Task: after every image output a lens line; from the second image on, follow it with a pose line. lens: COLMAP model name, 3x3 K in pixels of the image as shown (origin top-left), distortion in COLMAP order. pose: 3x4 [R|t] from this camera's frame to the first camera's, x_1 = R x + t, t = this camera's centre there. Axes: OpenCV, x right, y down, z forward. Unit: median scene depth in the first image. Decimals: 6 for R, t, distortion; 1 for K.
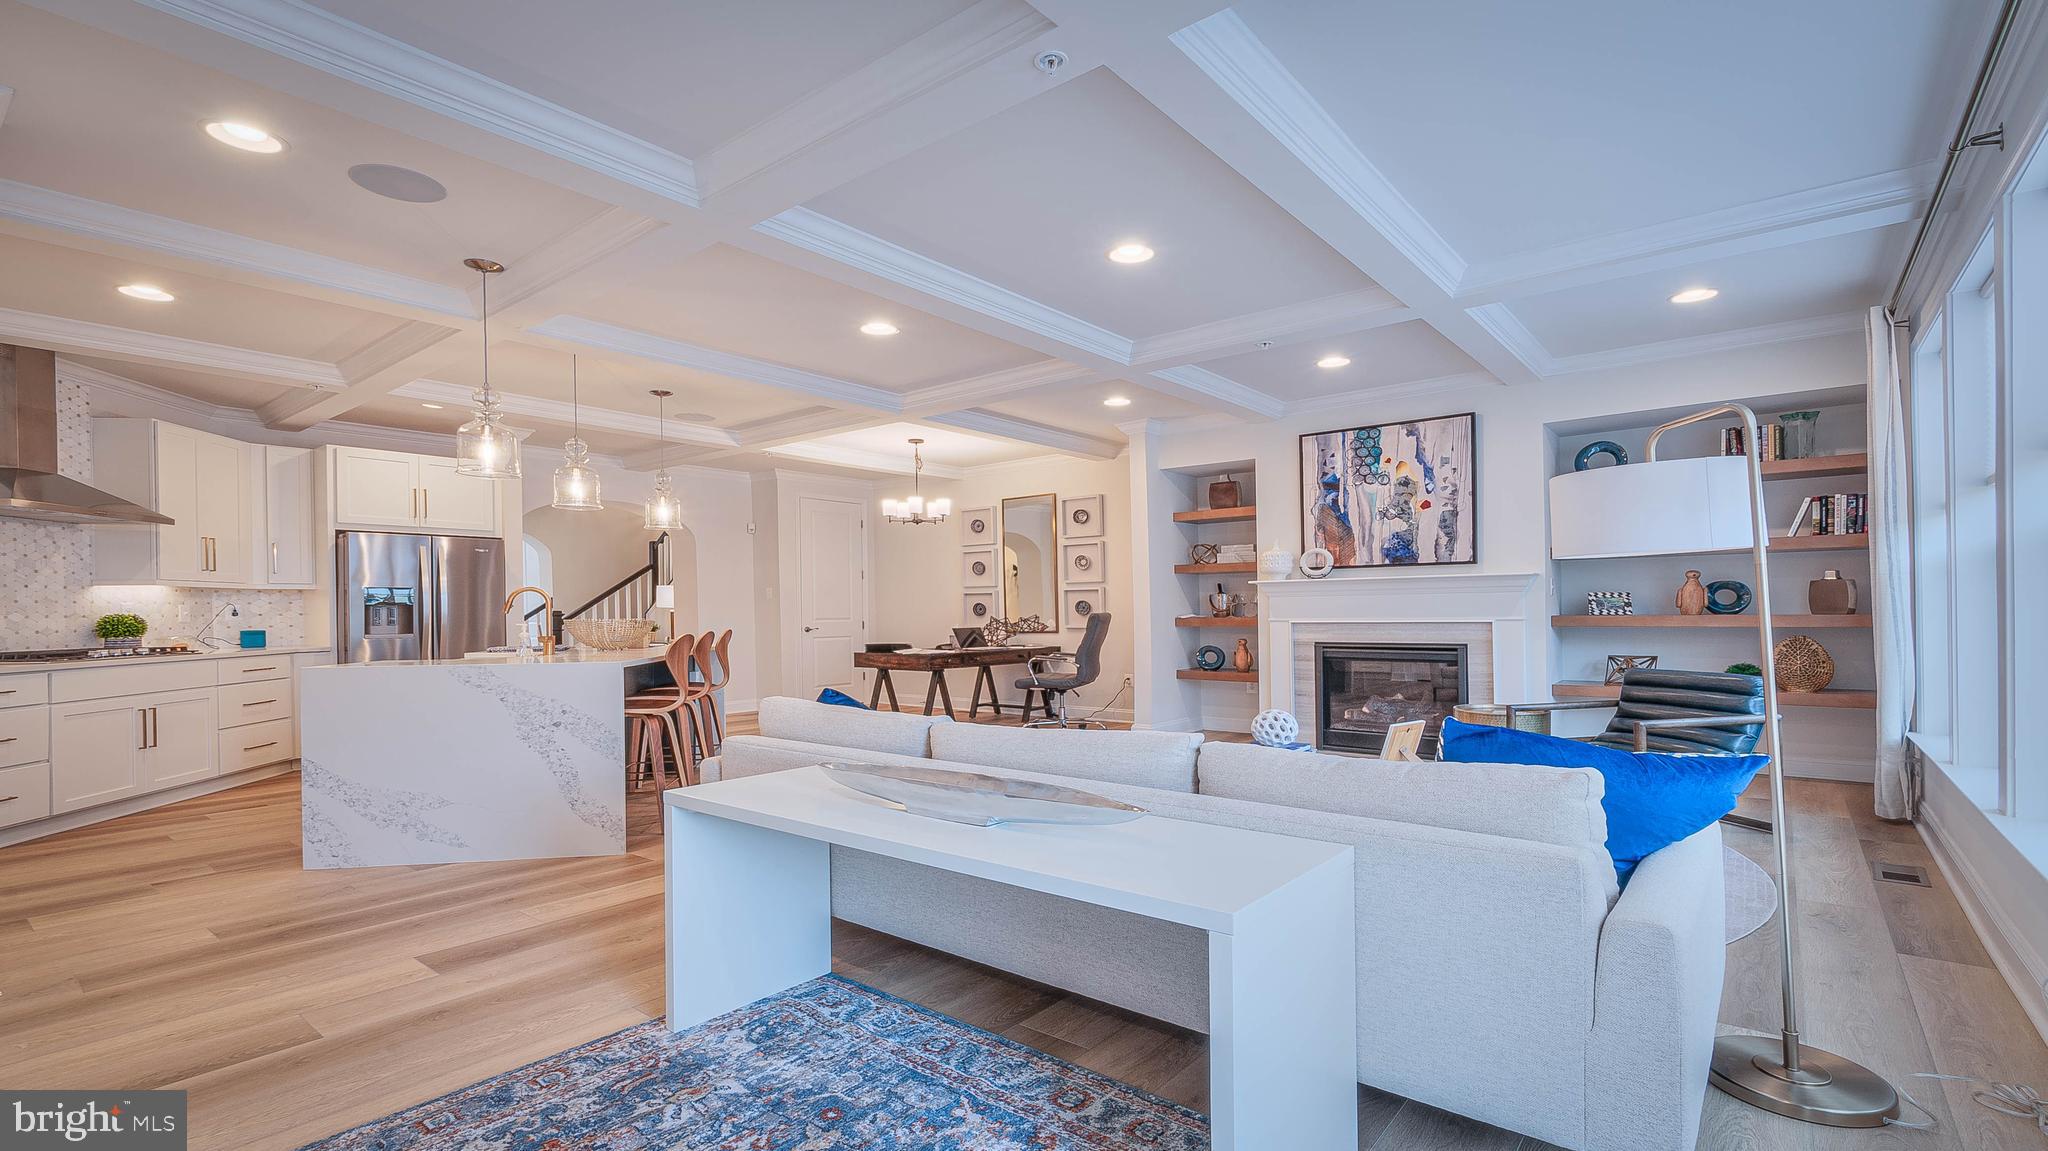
lens RADIAL K [[958.3, 0, 1018.9], [0, 958.3, 592.4], [0, 0, 1]] dist [-0.016564, -0.000472]
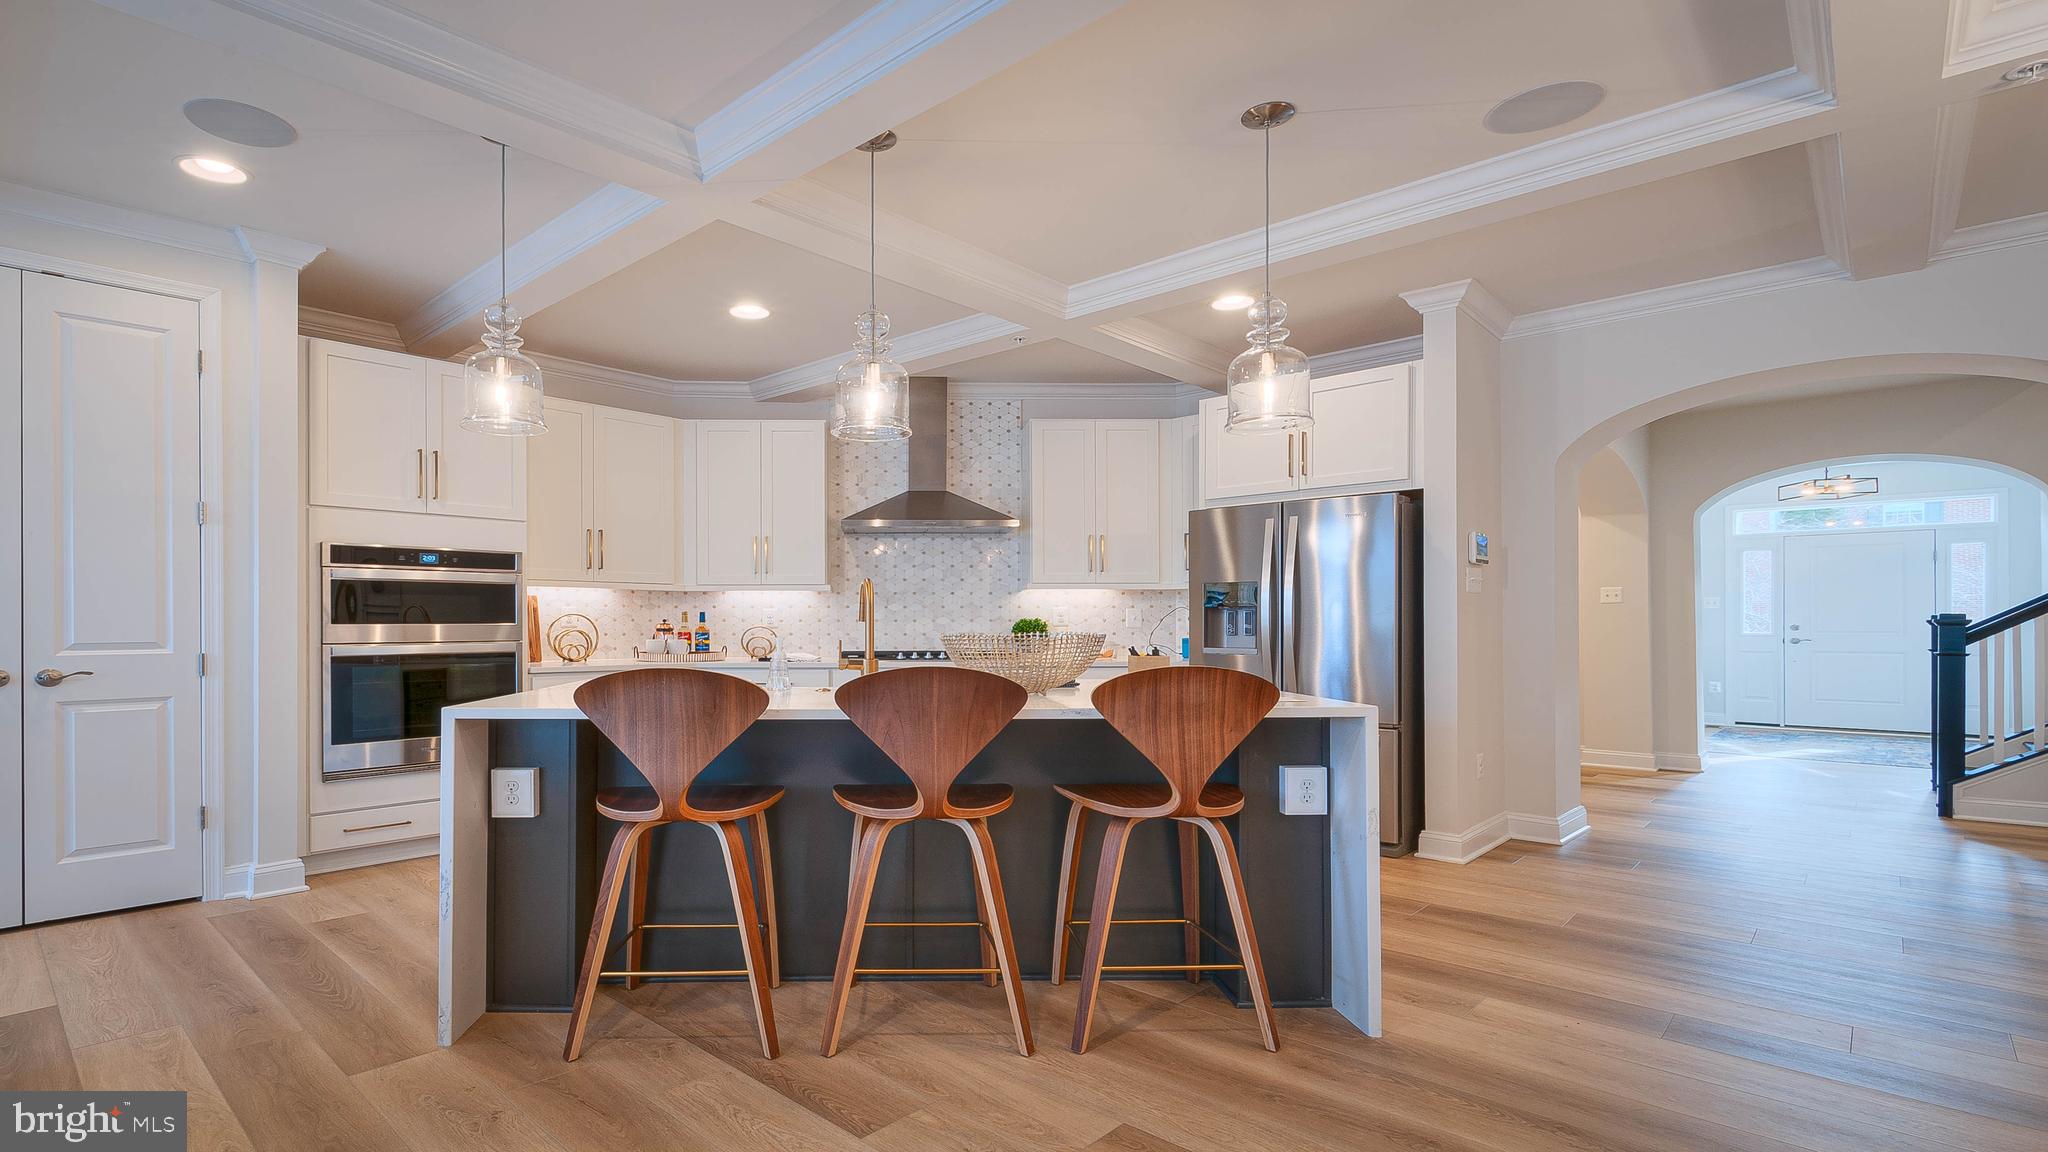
lens RADIAL K [[958.3, 0, 960.8], [0, 958.3, 622.7], [0, 0, 1]] dist [-0.016564, -0.000472]
pose [[-0.066552, 0.003119, -0.997778, 0.089436], [0.014042, 0.999899, 0.002189, 0.026833], [0.997684, -0.013865, -0.066589, 1.083307]]
